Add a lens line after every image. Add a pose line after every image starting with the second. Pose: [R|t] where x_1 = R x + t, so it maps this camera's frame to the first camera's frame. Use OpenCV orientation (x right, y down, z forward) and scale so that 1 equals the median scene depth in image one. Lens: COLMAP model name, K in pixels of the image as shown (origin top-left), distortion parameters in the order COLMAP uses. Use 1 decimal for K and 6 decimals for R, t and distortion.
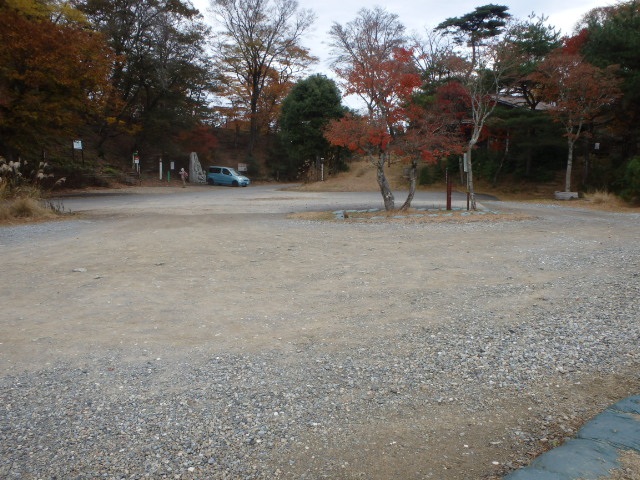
lens RADIAL K [[520.9, 0, 322.3], [0, 520.9, 239.0], [0, 0, 1]] dist [0.007025, 0.002755]
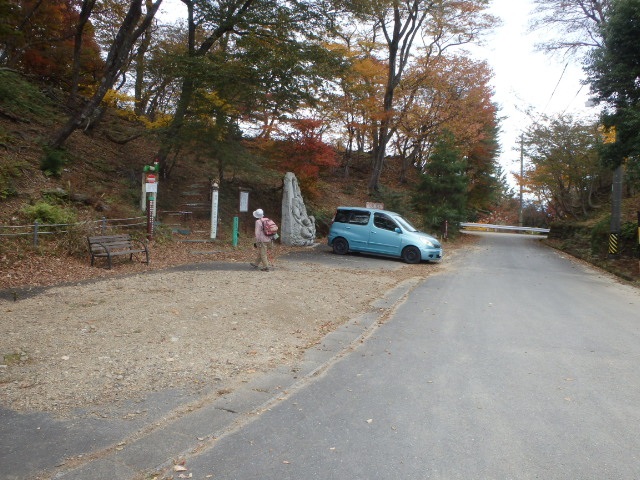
lens RADIAL K [[520.9, 0, 318.4], [0, 520.9, 239.7], [0, 0, 1]] dist [0.007025, 0.002755]
pose [[0.996263, 0.027668, -0.081823, -0.200171], [-0.034643, 0.995770, -0.085094, -0.082476], [0.079122, 0.087611, 0.993008, 0.624327]]
